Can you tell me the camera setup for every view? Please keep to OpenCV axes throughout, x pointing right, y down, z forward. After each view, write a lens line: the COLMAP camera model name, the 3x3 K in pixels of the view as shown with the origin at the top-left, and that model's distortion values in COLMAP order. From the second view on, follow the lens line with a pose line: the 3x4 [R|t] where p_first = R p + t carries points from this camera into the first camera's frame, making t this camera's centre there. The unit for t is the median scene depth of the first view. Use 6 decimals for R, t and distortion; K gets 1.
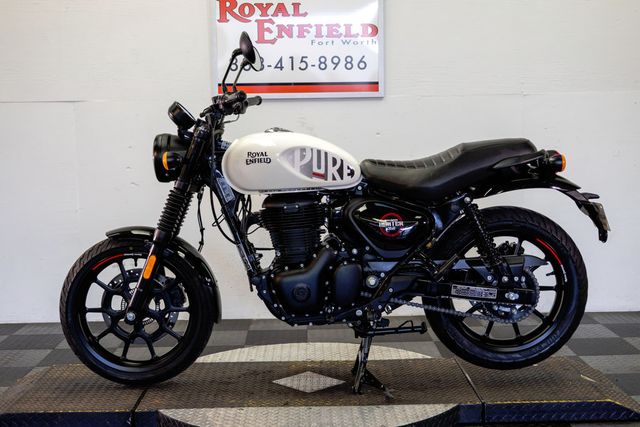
lens RADIAL K [[917.8, 0, 320.0], [0, 917.8, 213.5], [0, 0, 1]] dist [0.011632, -0.022589]
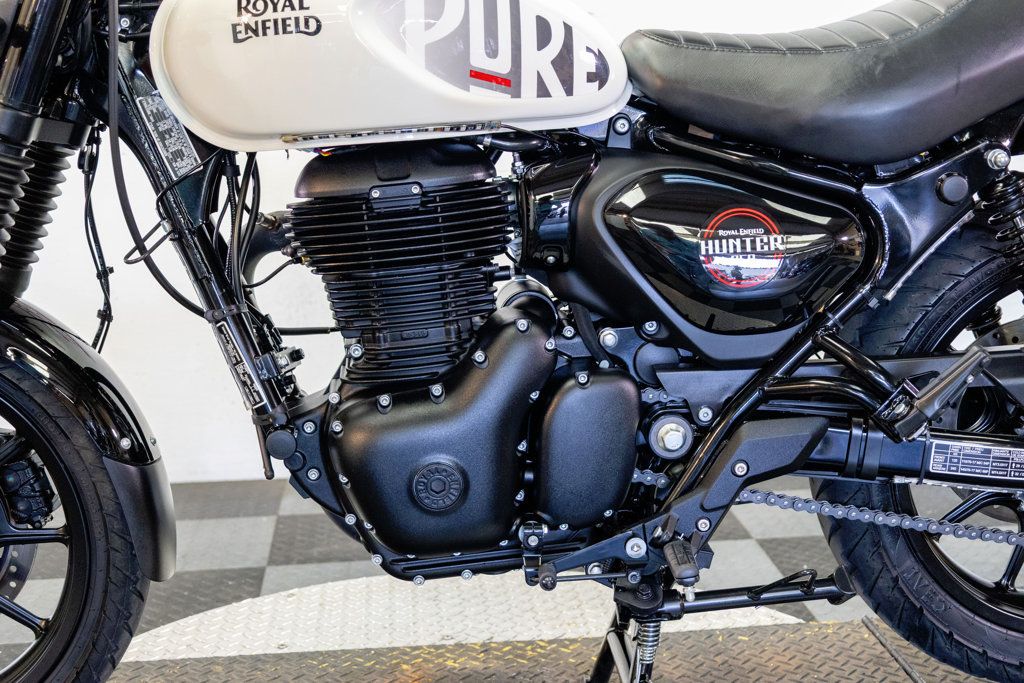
lens RADIAL K [[1455.8, 0, 512.0], [0, 1455.8, 341.5], [0, 0, 1]] dist [0.028619, 0.020689]
pose [[0.997230, -0.022977, 0.070745, -0.027209], [0.016956, 0.996274, 0.084558, 0.001482], [-0.072424, -0.083124, 0.993904, 0.510108]]
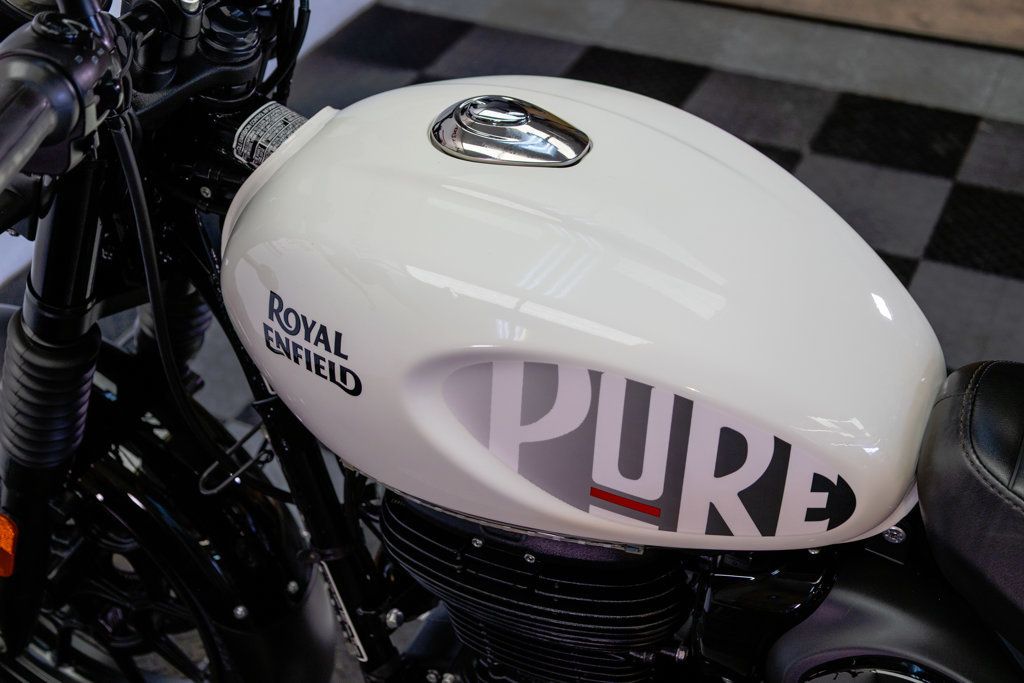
lens RADIAL K [[1419.0, 0, 516.8], [0, 1419.0, 342.7], [0, 0, 1]] dist [-0.004530, 0.036910]
pose [[0.897269, 0.272690, -0.347200, 0.061408], [-0.043478, 0.837196, 0.545172, -0.200512], [0.439338, -0.474070, 0.763046, 0.754654]]
